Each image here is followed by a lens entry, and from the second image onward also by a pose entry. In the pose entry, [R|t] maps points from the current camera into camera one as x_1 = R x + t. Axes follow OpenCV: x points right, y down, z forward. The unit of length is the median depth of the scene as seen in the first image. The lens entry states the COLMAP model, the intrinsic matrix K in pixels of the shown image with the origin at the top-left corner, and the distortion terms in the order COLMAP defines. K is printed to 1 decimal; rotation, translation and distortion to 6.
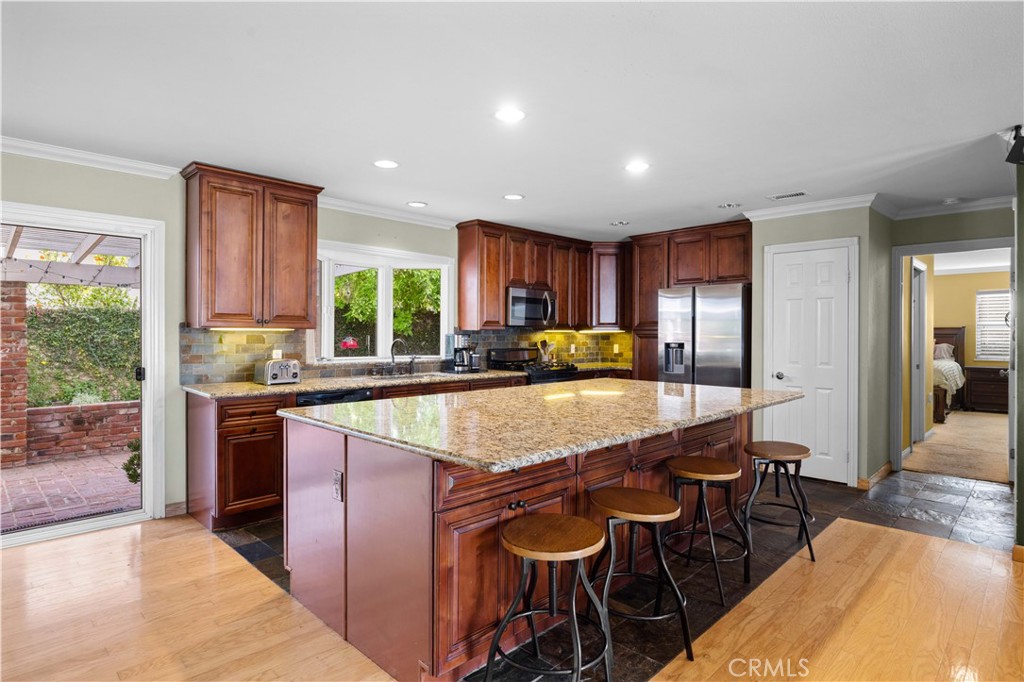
lens RADIAL K [[549.0, 0, 509.6], [0, 549.0, 338.5], [0, 0, 1]] dist [-0.005225, 0.000211]
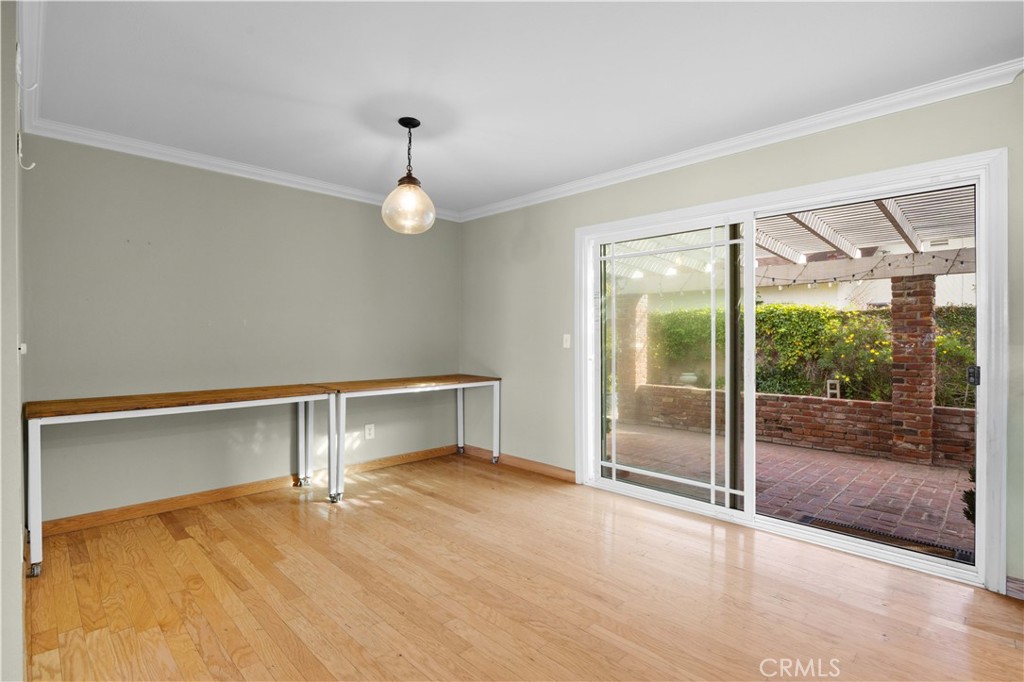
lens RADIAL K [[495.0, 0, 515.8], [0, 495.0, 333.9], [0, 0, 1]] dist [-0.016455, 0.000548]
pose [[0.003039, -0.004190, -0.999987, -0.028148], [-0.009296, 0.999948, -0.004219, 0.012234], [0.999952, 0.009309, 0.003000, 0.279402]]
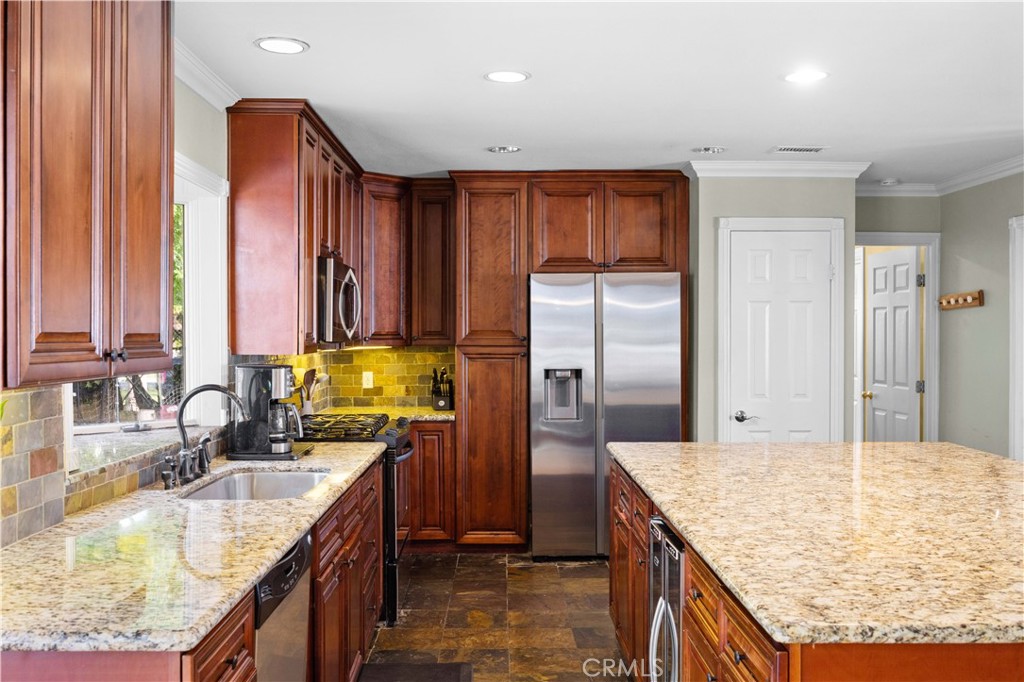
lens RADIAL K [[975.8, 0, 506.4], [0, 975.8, 342.2], [0, 0, 1]] dist [0.008336, 0.000000]
pose [[0.702464, -0.011159, 0.711632, -0.489802], [0.009315, 0.999936, 0.006485, -0.028638], [-0.711659, 0.002074, 0.702522, 0.337705]]
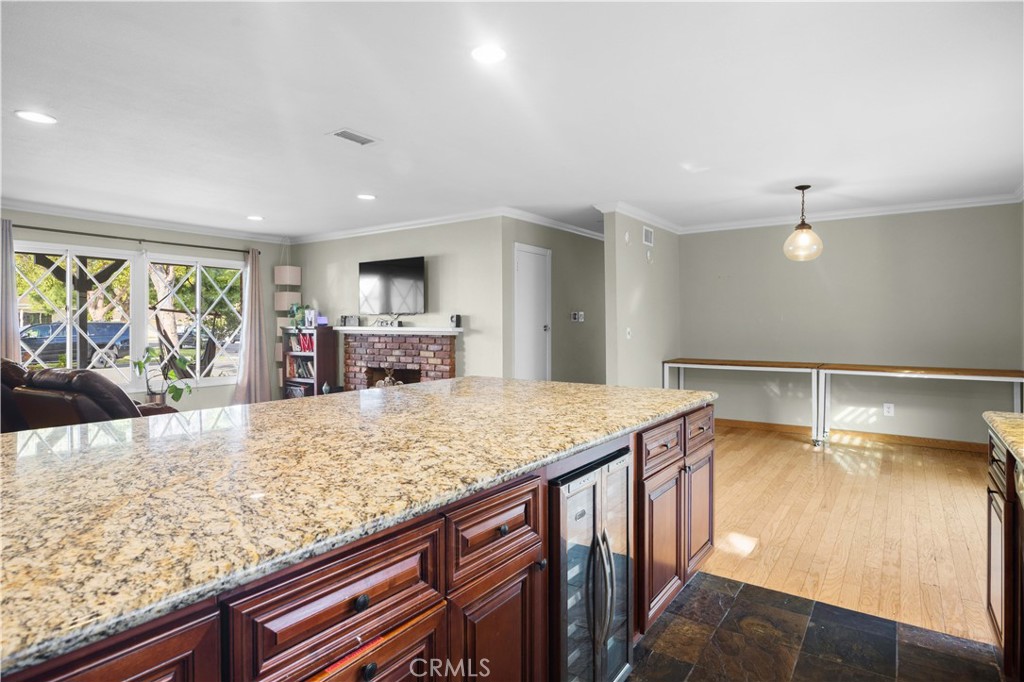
lens RADIAL K [[557.5, 0, 510.4], [0, 557.5, 326.8], [0, 0, 1]] dist [-0.002198, -0.001347]
pose [[-0.985535, 0.000336, -0.169474, 0.057342], [-0.002094, 0.999898, 0.014160, -0.001447], [0.169461, 0.014310, -0.985433, 0.954660]]
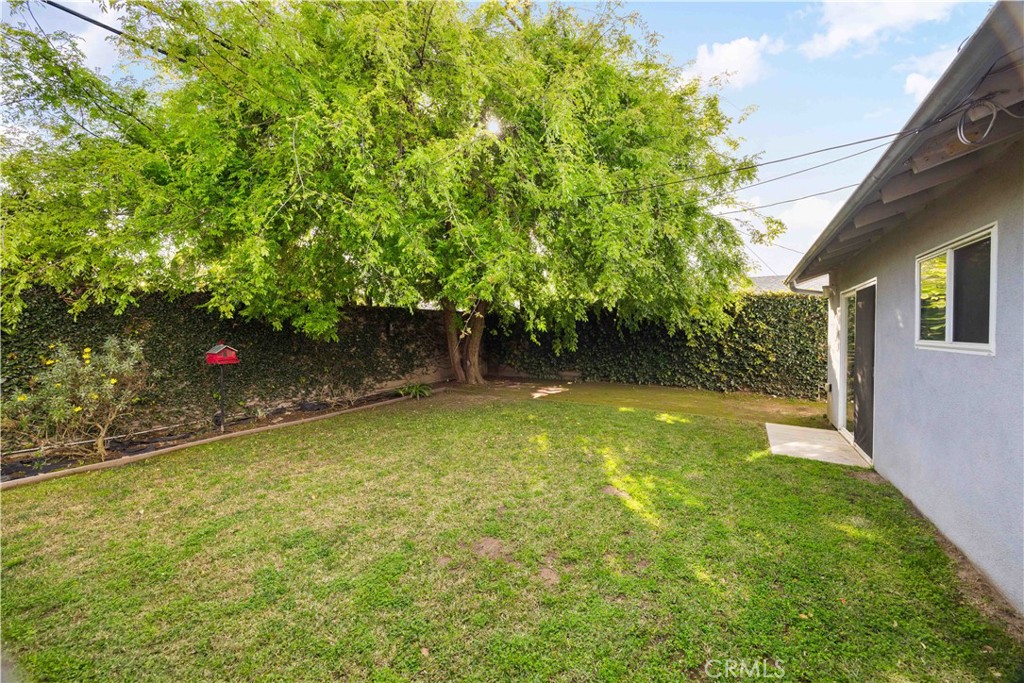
lens RADIAL K [[395.6, 0, 515.0], [0, 395.6, 339.8], [0, 0, 1]] dist [0.003011, -0.000719]
pose [[0.969923, -0.001064, 0.243409, -0.216554], [-0.002862, 0.999871, 0.015776, -0.035992], [-0.243394, -0.015998, 0.969795, 1.219397]]
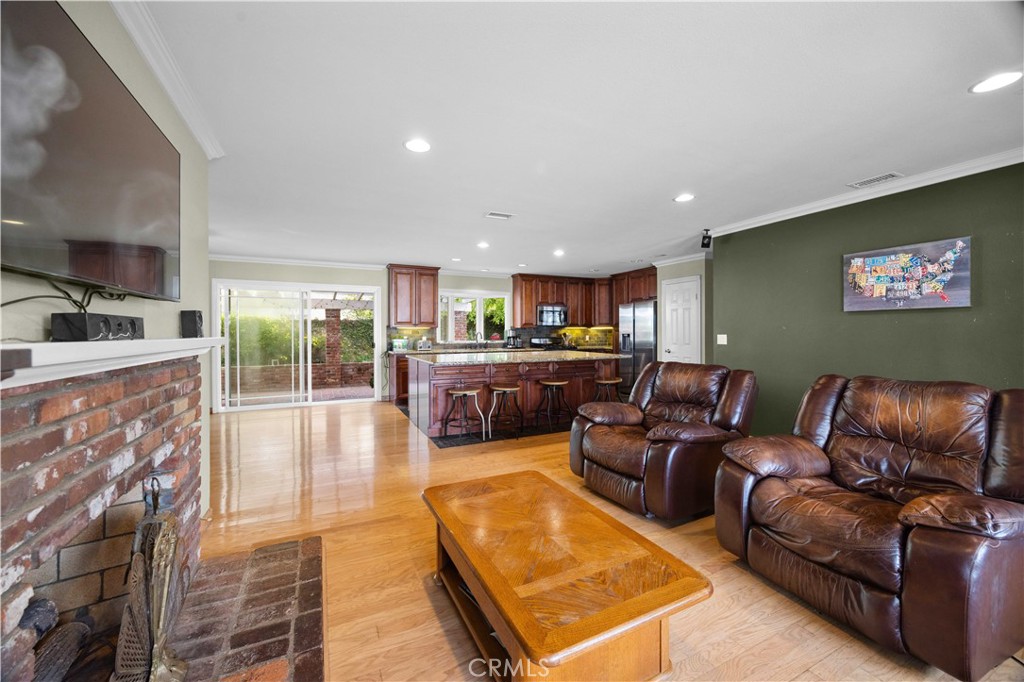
lens RADIAL K [[395.6, 0, 509.4], [0, 395.6, 333.6], [0, 0, 1]] dist [0.003011, -0.000719]
pose [[0.944044, -0.004400, -0.329790, 0.384818], [0.002690, 0.999980, -0.005641, 0.014471], [0.329808, 0.004439, 0.944038, -0.387593]]
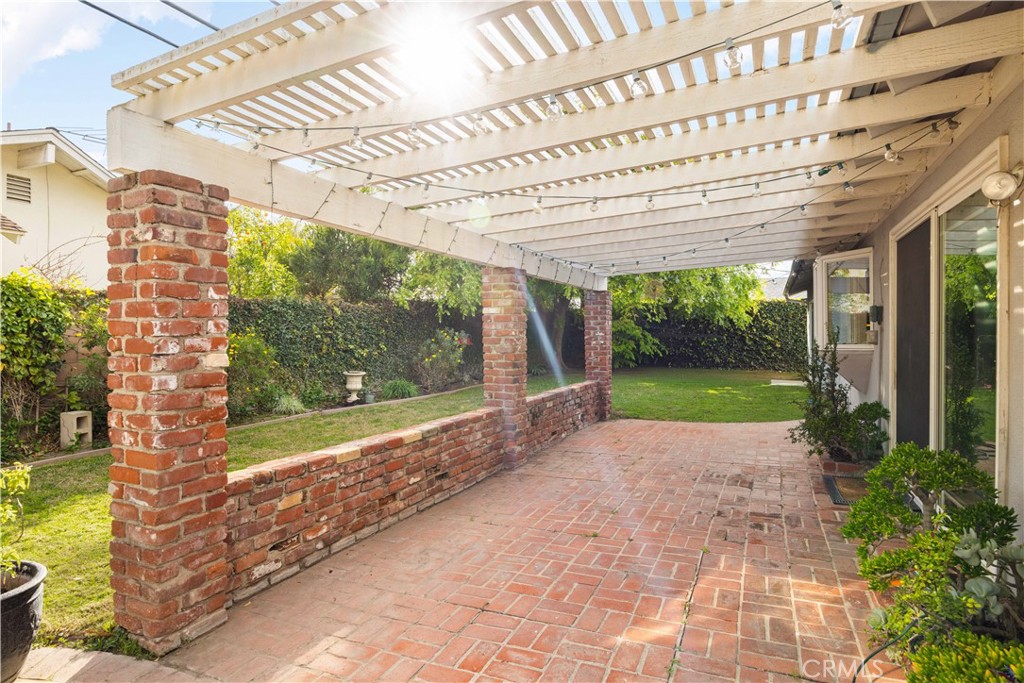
lens RADIAL K [[557.5, 0, 505.9], [0, 557.5, 339.1], [0, 0, 1]] dist [-0.002198, -0.001347]
pose [[0.943323, -0.003640, 0.331856, -1.270069], [0.005142, 0.999980, -0.003647, 0.022835], [-0.331836, 0.005147, 0.943323, 0.110285]]
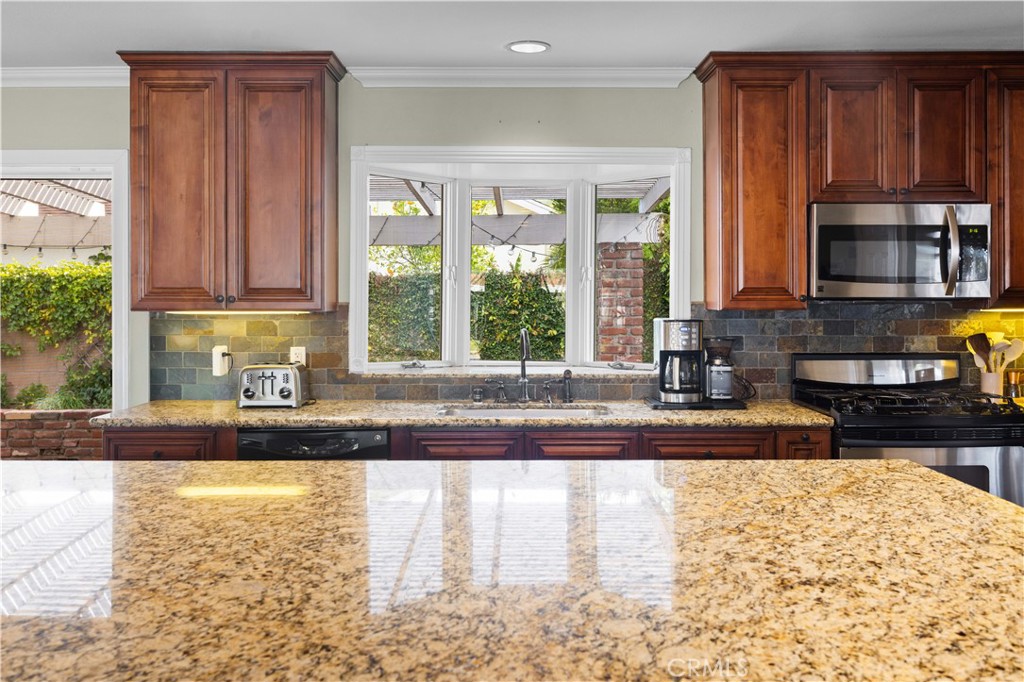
lens RADIAL K [[901.3, 0, 524.2], [0, 901.3, 290.1], [0, 0, 1]] dist [0.010480, 0.001217]
pose [[0.706378, -0.014566, -0.707685, 0.331323], [-0.003125, 0.999714, -0.023696, -0.013510], [0.707828, 0.018950, 0.706130, 0.392182]]
